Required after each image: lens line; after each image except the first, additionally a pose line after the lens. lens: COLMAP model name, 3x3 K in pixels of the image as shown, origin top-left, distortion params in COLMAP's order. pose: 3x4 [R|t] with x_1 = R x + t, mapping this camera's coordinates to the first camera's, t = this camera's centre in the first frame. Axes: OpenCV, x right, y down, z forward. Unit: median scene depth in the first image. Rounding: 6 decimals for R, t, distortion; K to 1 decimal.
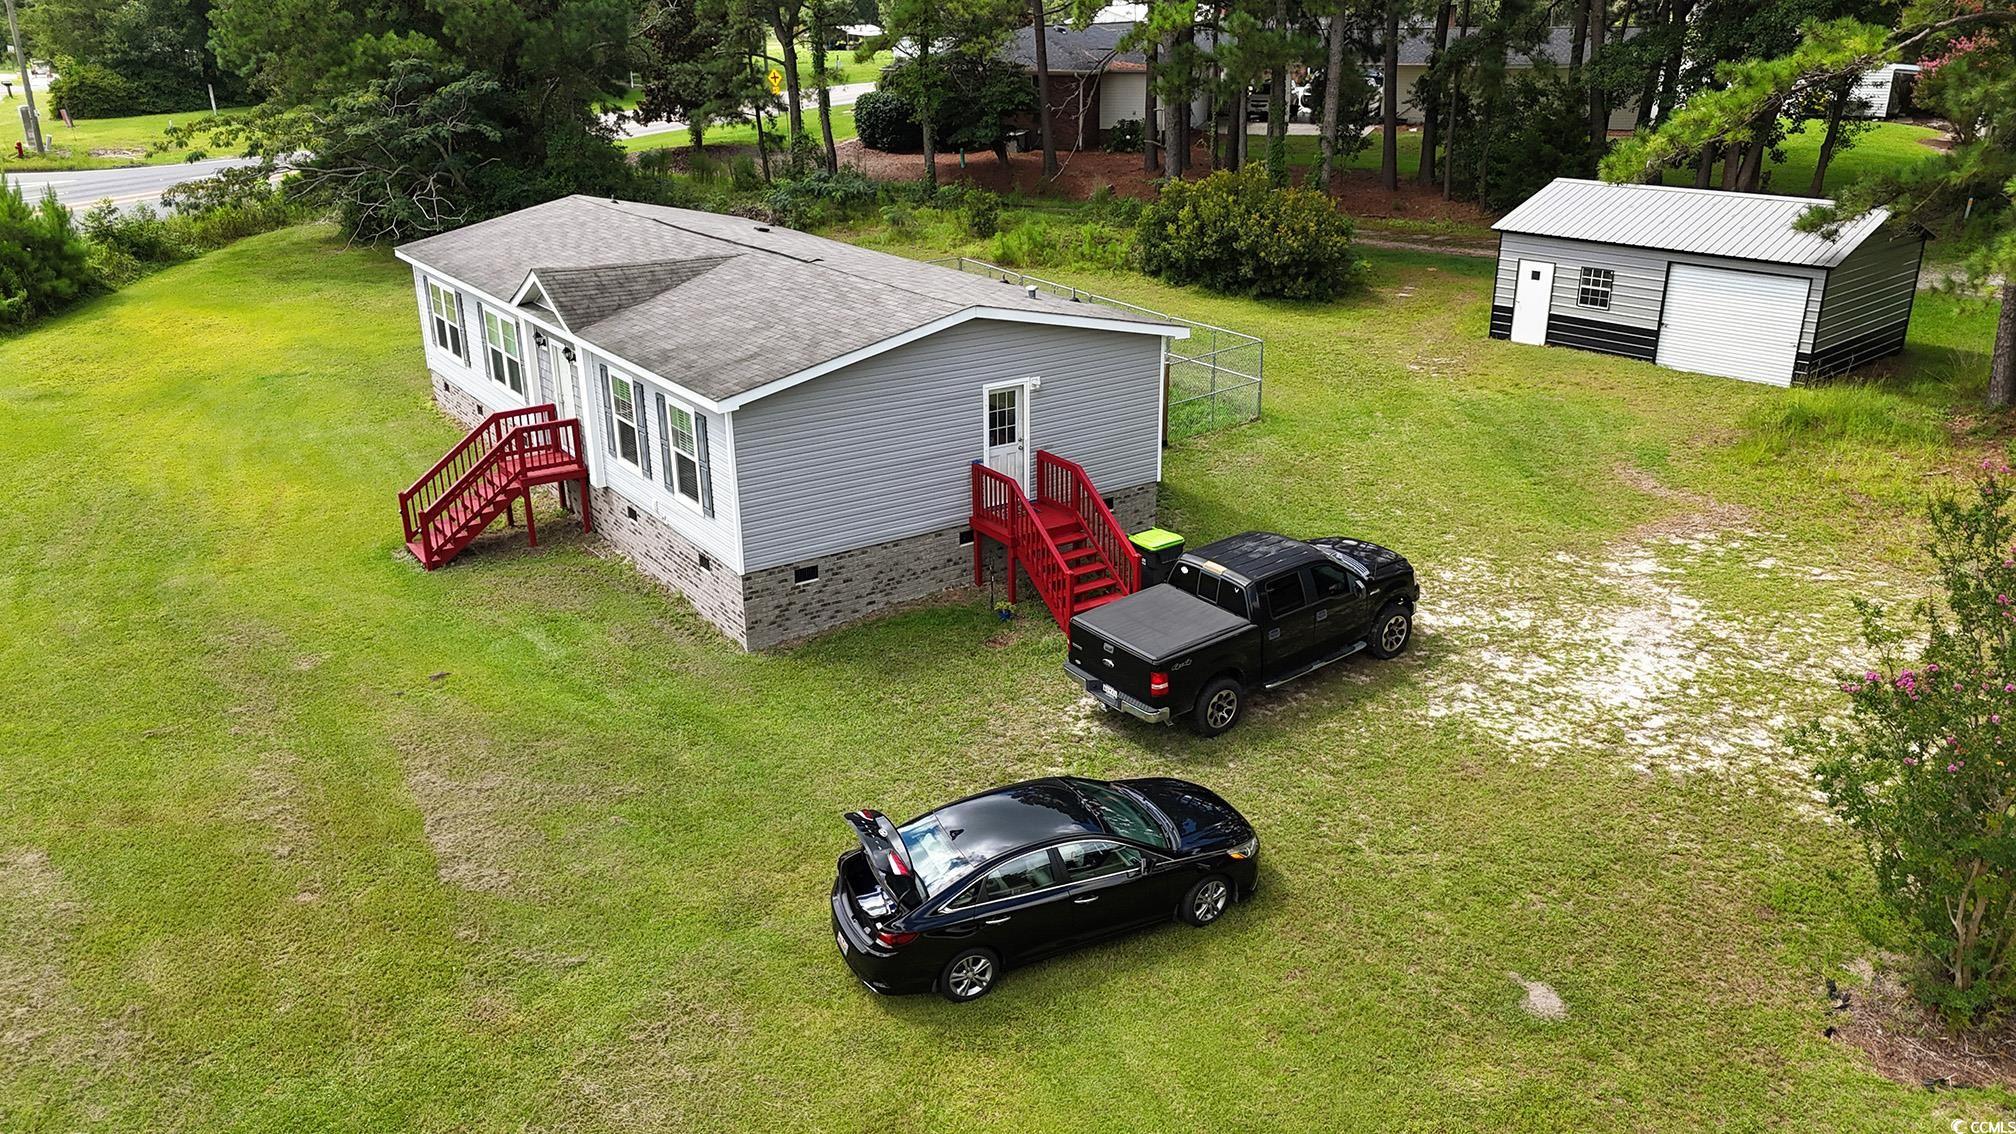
lens RADIAL K [[1480.7, 0, 1006.3], [0, 1480.7, 573.2], [0, 0, 1]] dist [0.042830, 0.005593]
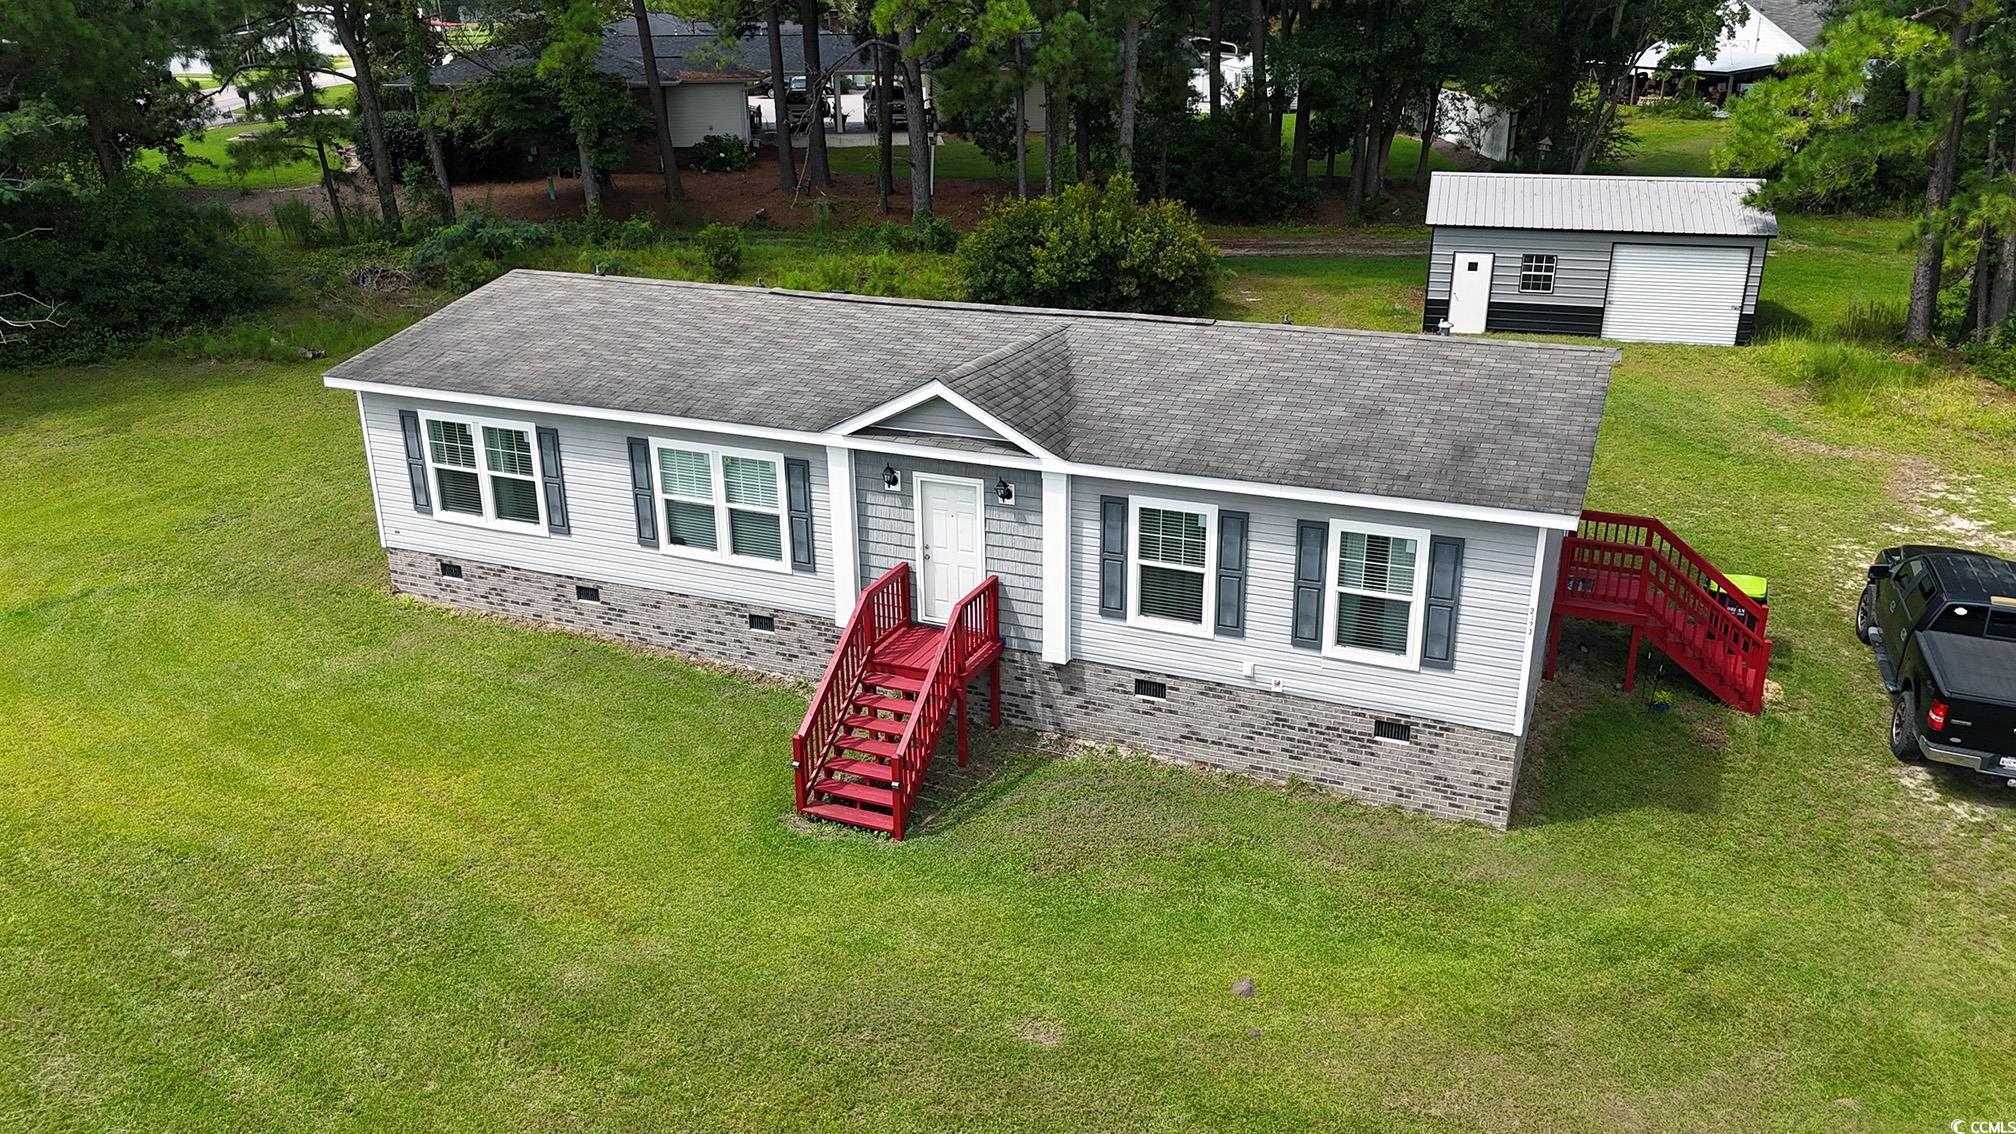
lens RADIAL K [[1480.7, 0, 997.1], [0, 1480.7, 558.6], [0, 0, 1]] dist [0.042830, 0.005593]
pose [[0.848664, -0.182803, 0.496339, -0.497483], [0.188979, 0.981235, 0.038266, -0.108483], [-0.494021, 0.061322, 0.867285, 0.295677]]
